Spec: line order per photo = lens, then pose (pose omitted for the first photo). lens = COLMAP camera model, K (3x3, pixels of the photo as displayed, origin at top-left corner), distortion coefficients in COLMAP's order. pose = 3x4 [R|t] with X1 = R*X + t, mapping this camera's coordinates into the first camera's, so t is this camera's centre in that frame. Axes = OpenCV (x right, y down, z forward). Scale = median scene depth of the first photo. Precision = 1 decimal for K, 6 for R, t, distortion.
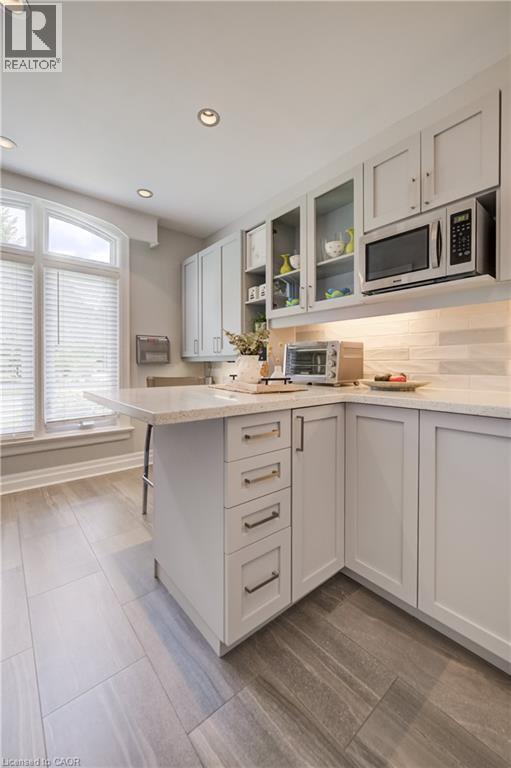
lens RADIAL K [[313.3, 0, 259.4], [0, 313.3, 367.5], [0, 0, 1]] dist [-0.000171, 0.000128]
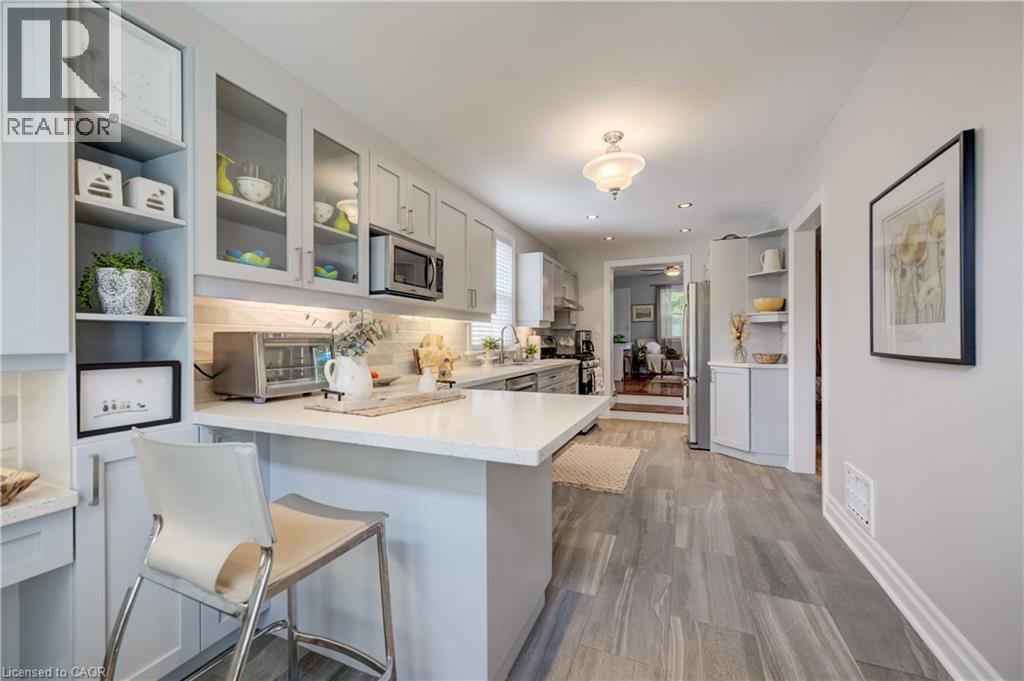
lens RADIAL K [[405.1, 0, 512.0], [0, 405.1, 340.5], [0, 0, 1]] dist [-0.004062, -0.000200]
pose [[-0.450051, -0.000266, 0.893003, -0.965242], [0.011658, 0.999913, 0.006173, -0.077310], [-0.892927, 0.013189, -0.450009, 1.180018]]
